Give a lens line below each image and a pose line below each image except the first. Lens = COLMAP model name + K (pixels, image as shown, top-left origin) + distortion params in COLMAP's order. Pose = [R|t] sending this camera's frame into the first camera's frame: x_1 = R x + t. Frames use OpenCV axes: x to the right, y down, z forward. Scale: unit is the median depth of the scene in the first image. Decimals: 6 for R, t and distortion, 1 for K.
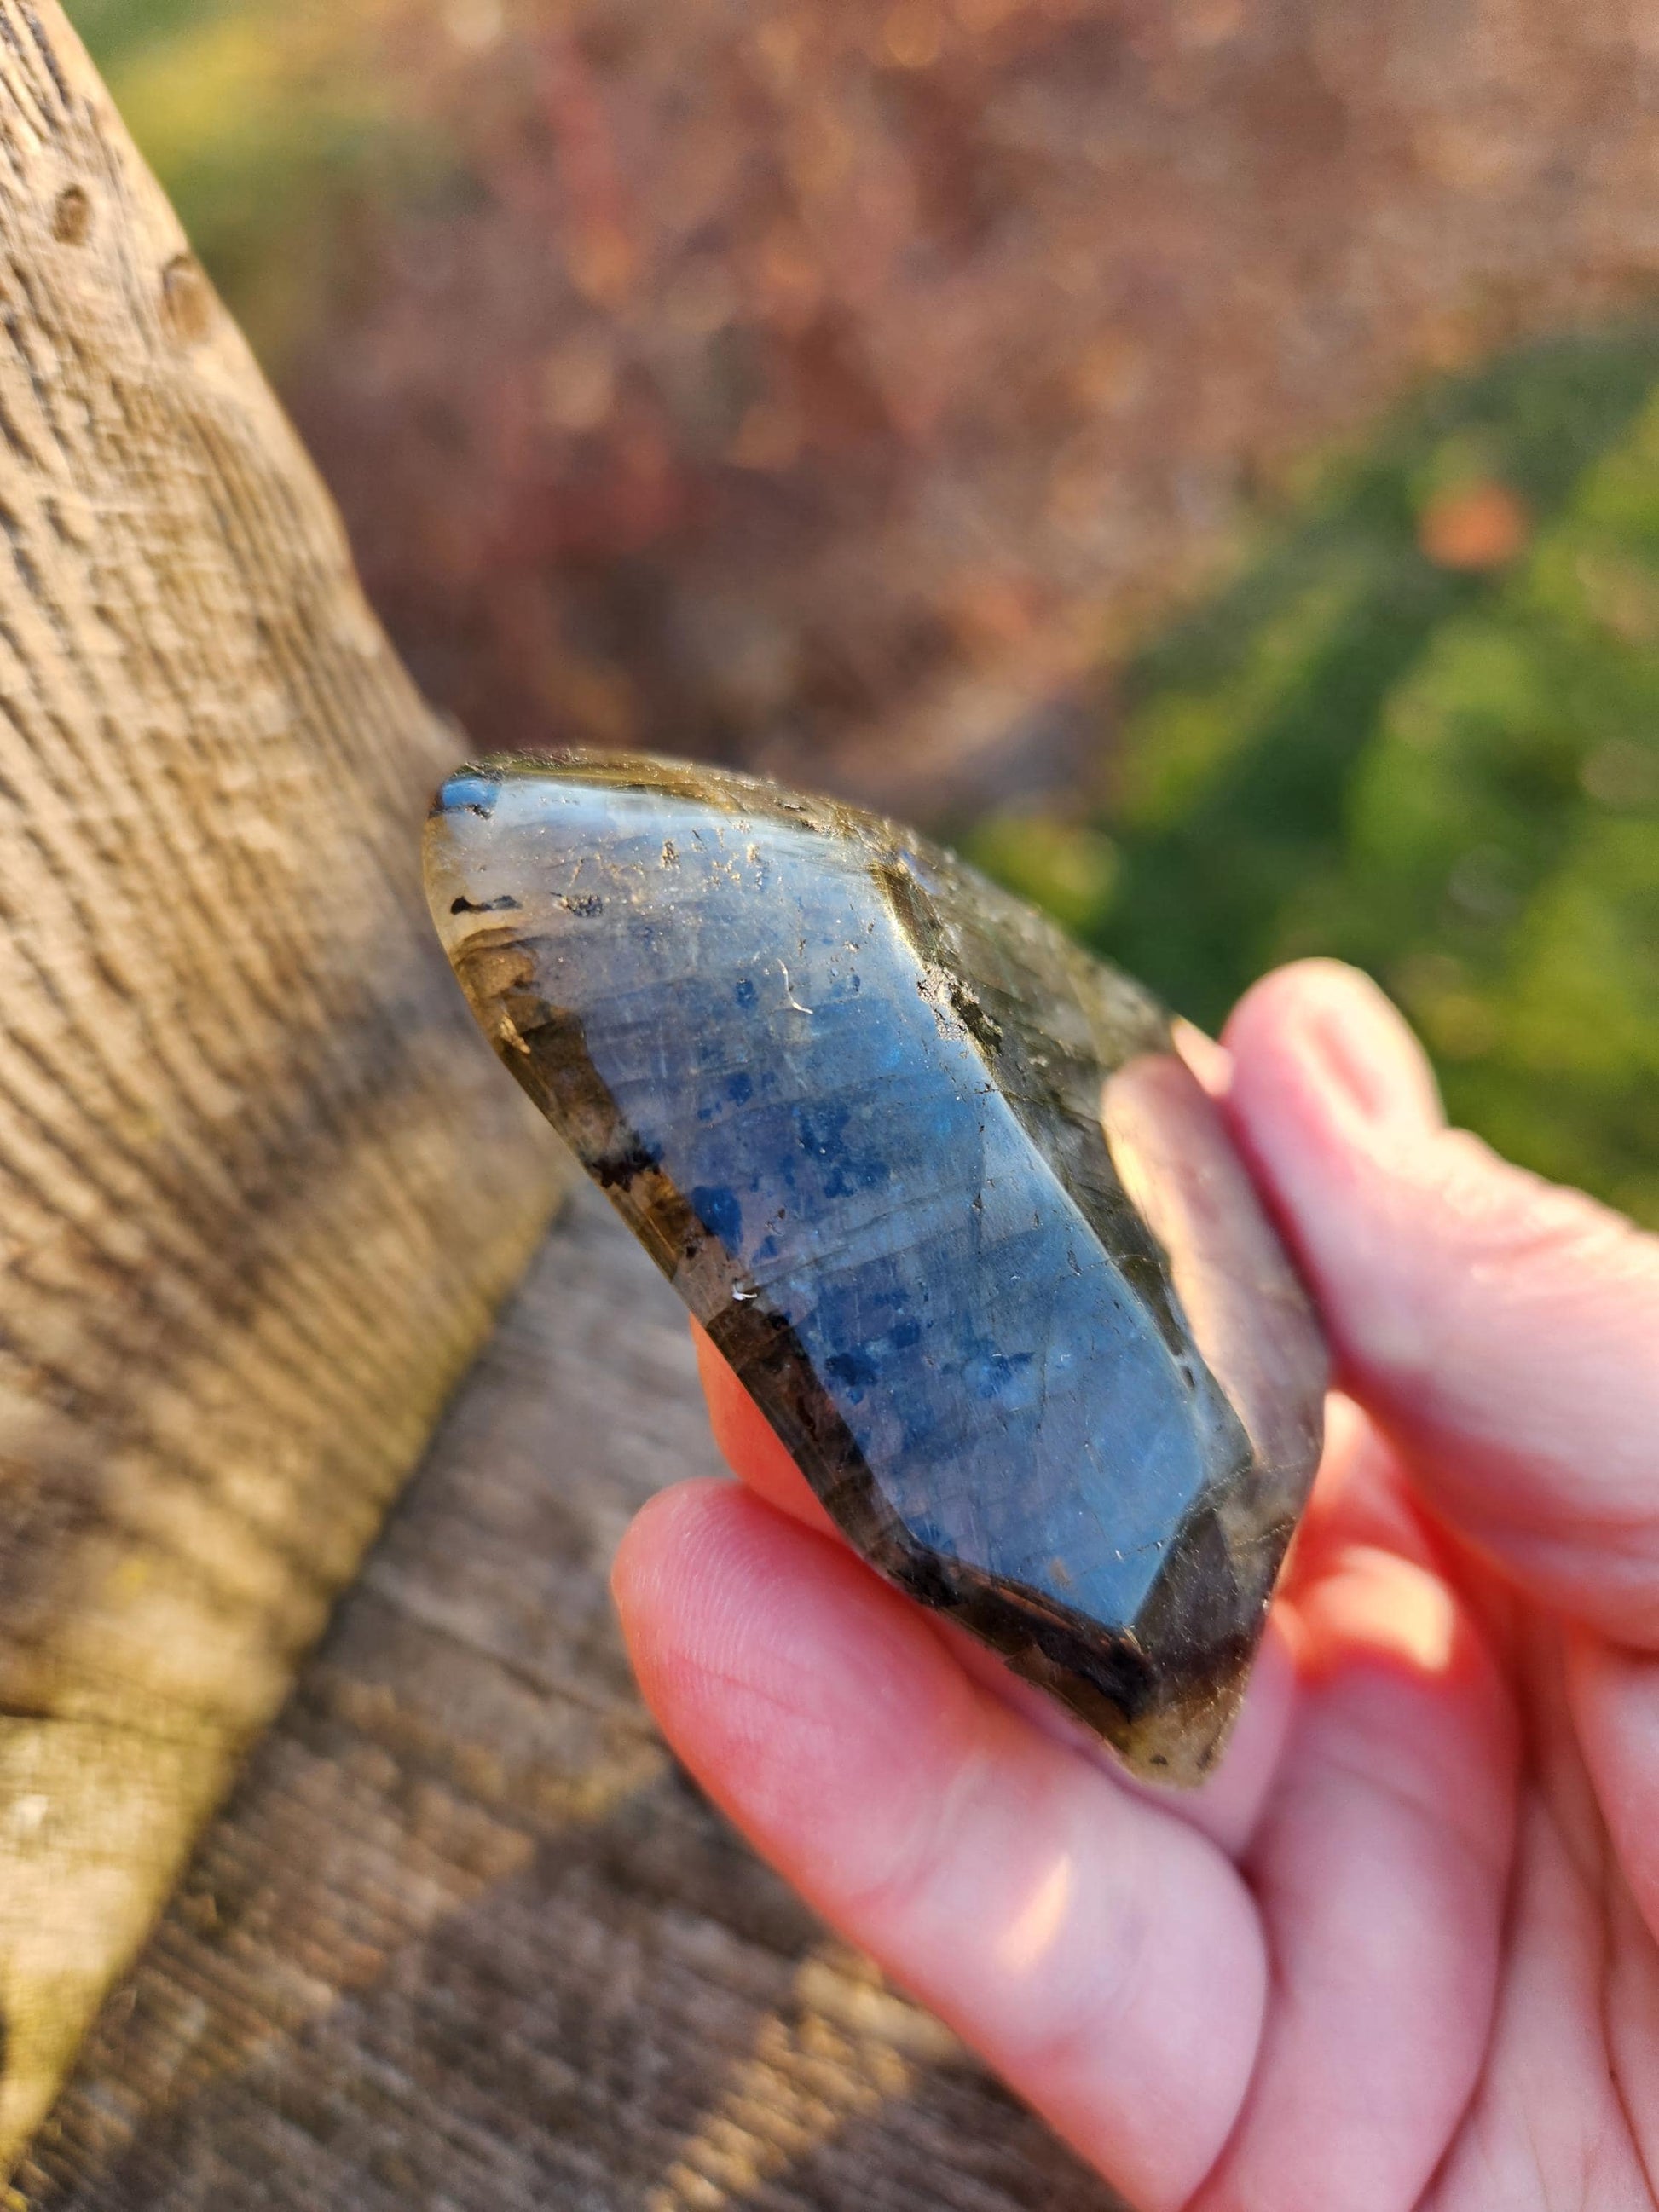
lens RADIAL K [[1661.5, 0, 818.2], [0, 1661.5, 1102.7], [0, 0, 1]] dist [-0.007553, -0.030164]
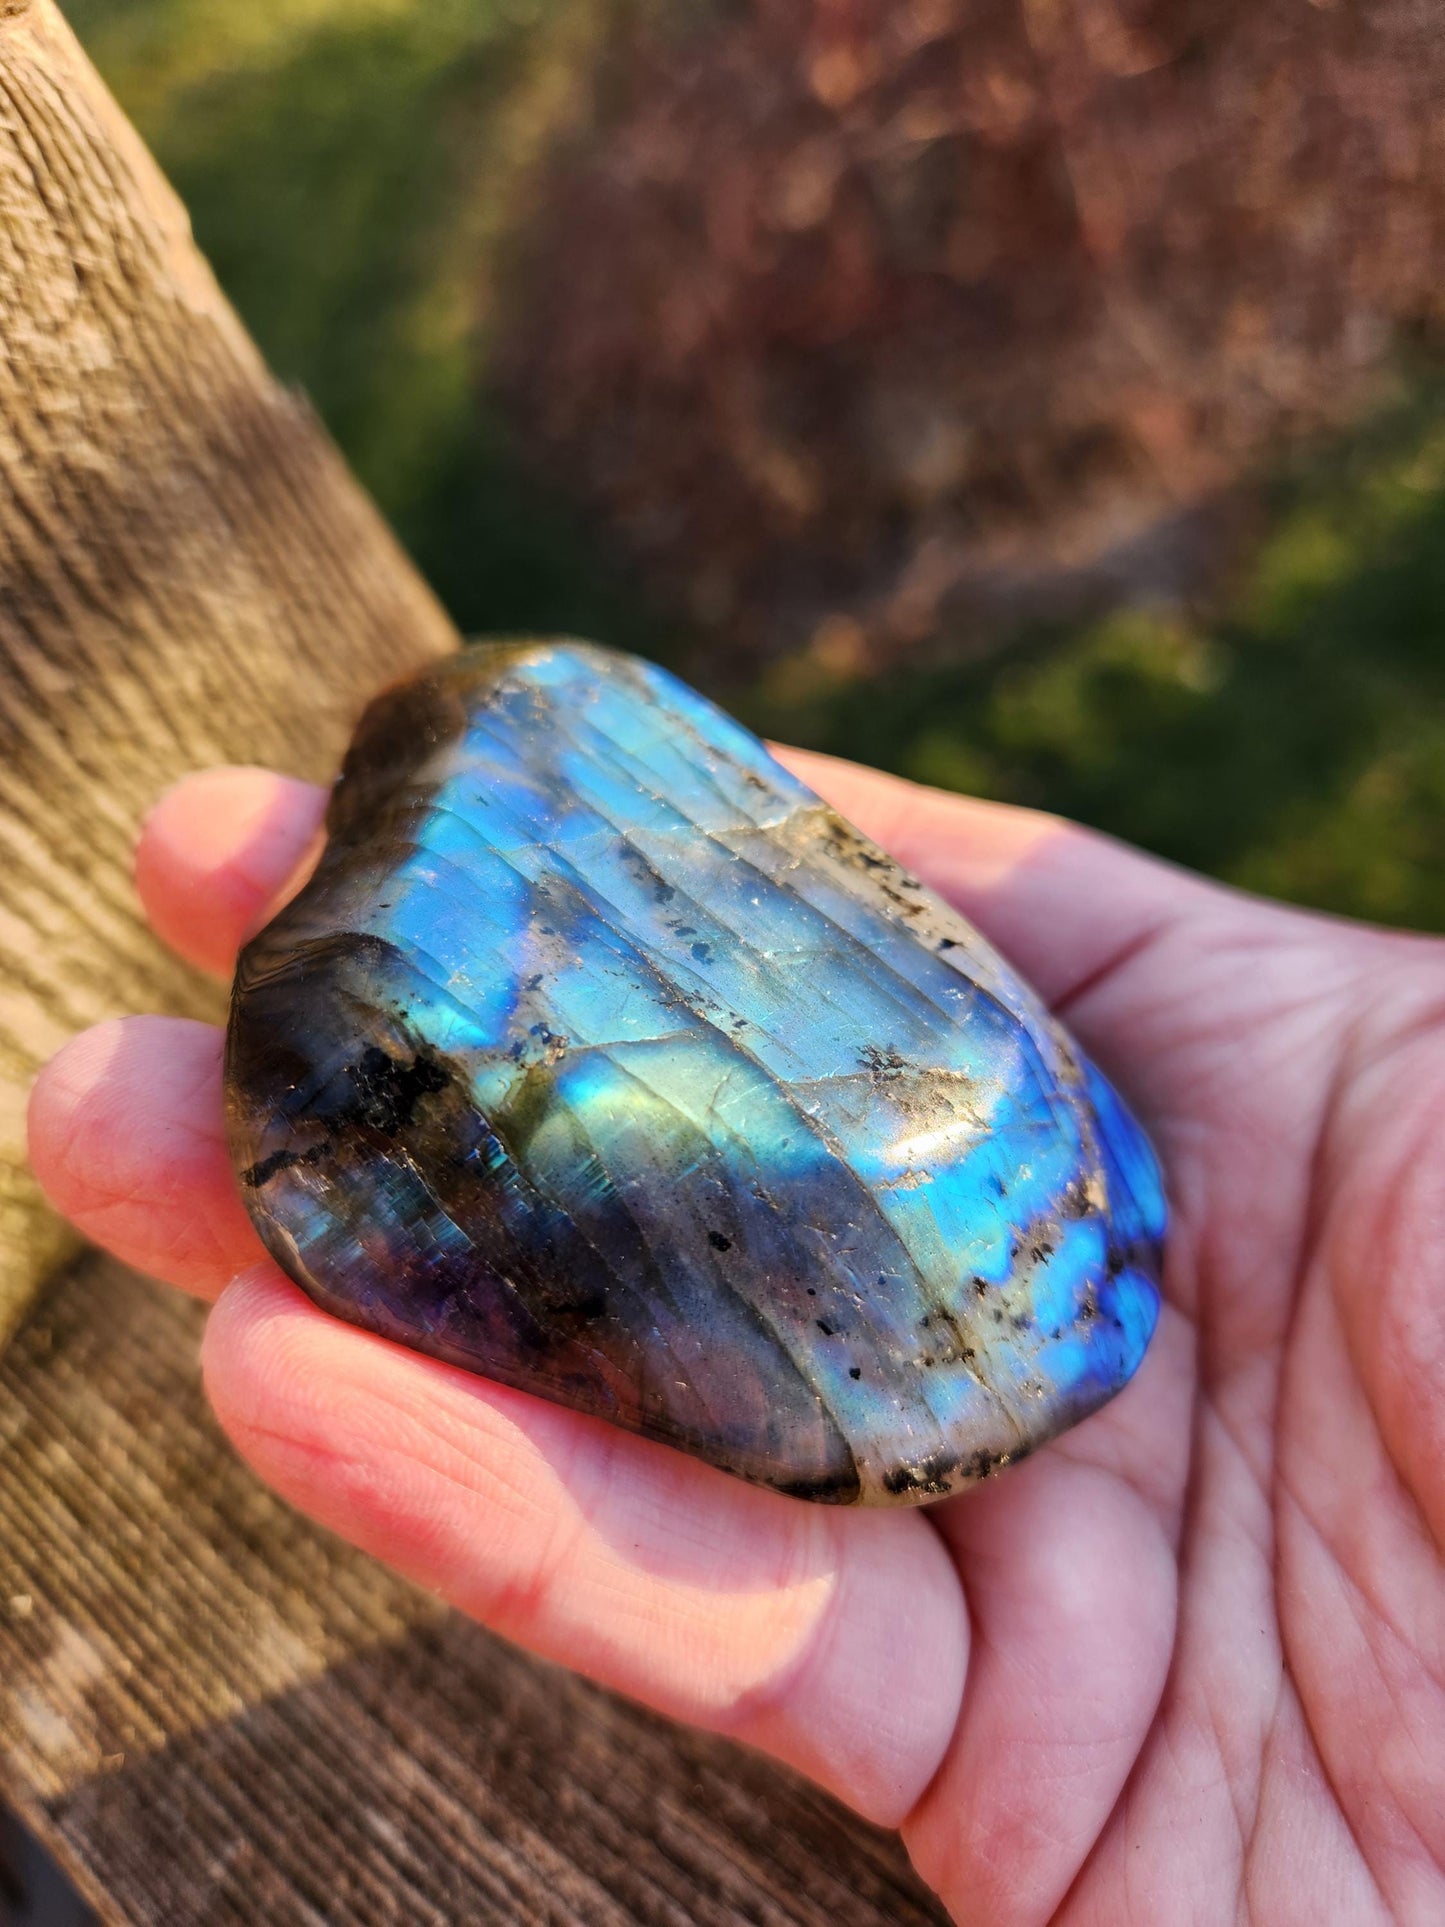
lens RADIAL K [[1447.4, 0, 712.6], [0, 1447.4, 960.6], [0, 0, 1]] dist [-0.007553, -0.030164]
pose [[0.980192, 0.138276, -0.141789, 0.274229], [-0.126455, 0.987946, 0.089285, 0.043935], [0.152425, -0.069586, 0.985862, 0.013853]]
